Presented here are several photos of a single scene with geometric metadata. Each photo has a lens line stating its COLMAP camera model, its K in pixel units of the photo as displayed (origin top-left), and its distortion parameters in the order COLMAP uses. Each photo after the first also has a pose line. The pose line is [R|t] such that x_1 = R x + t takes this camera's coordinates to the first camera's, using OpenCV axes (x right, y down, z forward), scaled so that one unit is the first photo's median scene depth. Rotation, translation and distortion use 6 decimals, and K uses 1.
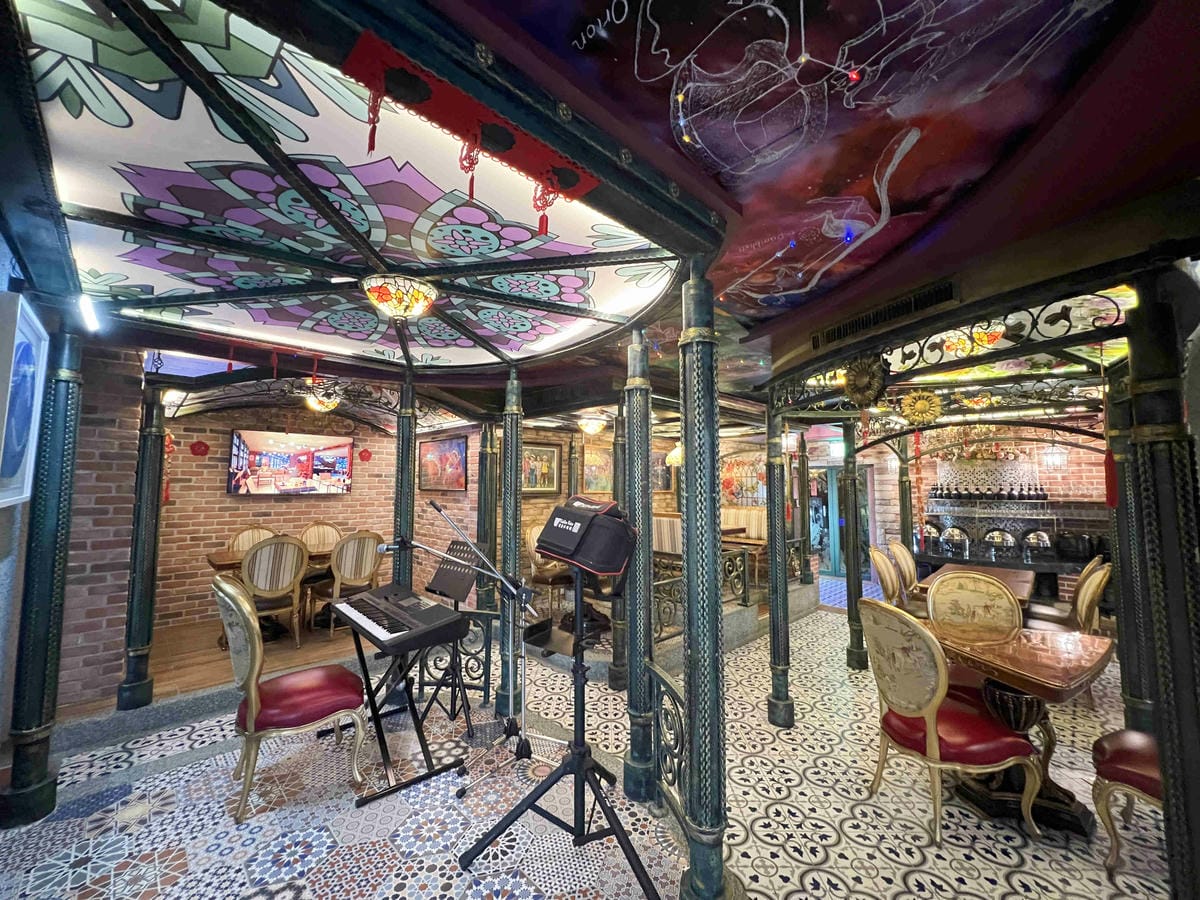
lens RADIAL K [[481.4, 0, 598.6], [0, 481.4, 449.4], [0, 0, 1]] dist [0.001129, -0.000369]
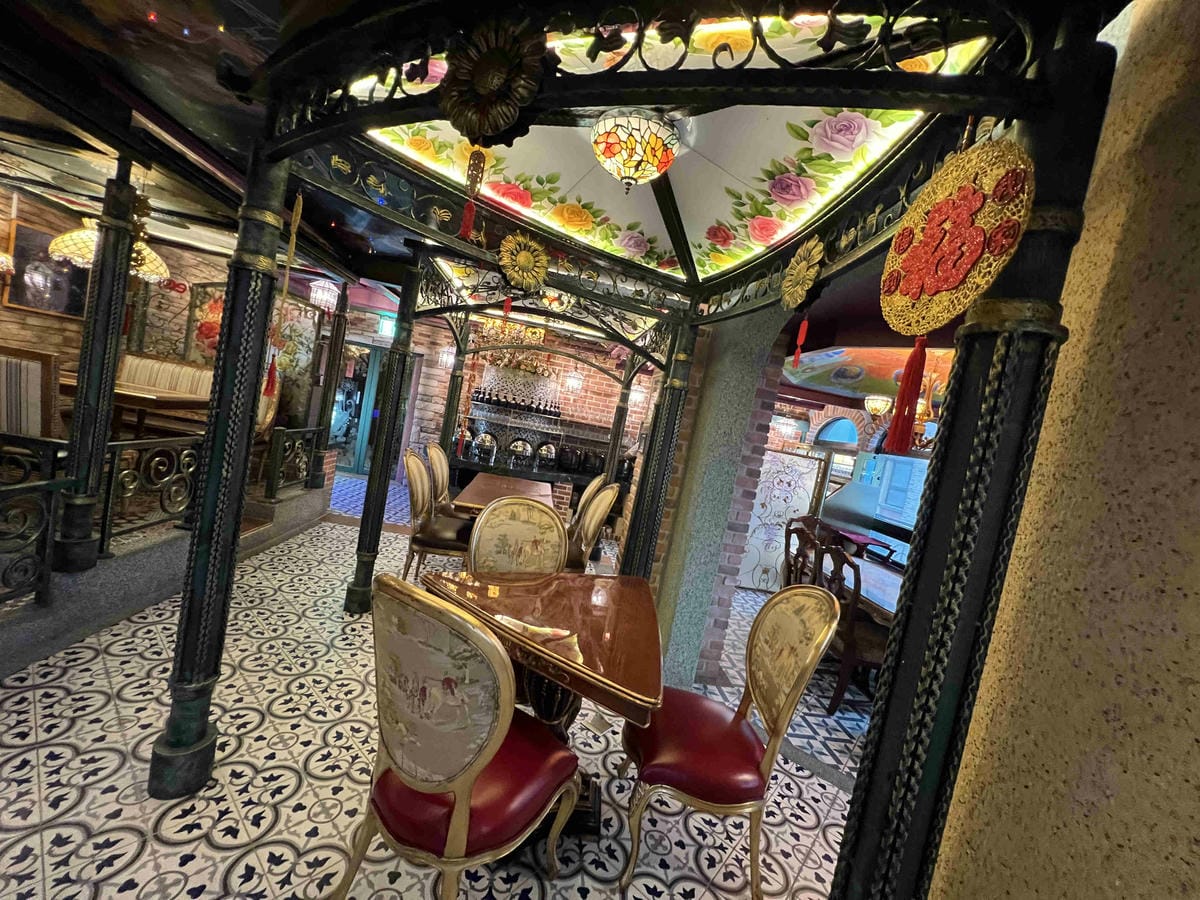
lens RADIAL K [[481.4, 0, 601.7], [0, 481.4, 450.0], [0, 0, 1]] dist [0.001129, -0.000369]
pose [[0.613892, 0.067690, 0.786483, 0.120394], [-0.243330, 0.964028, 0.106962, 0.035724], [-0.750951, -0.257038, 0.608280, 0.235645]]
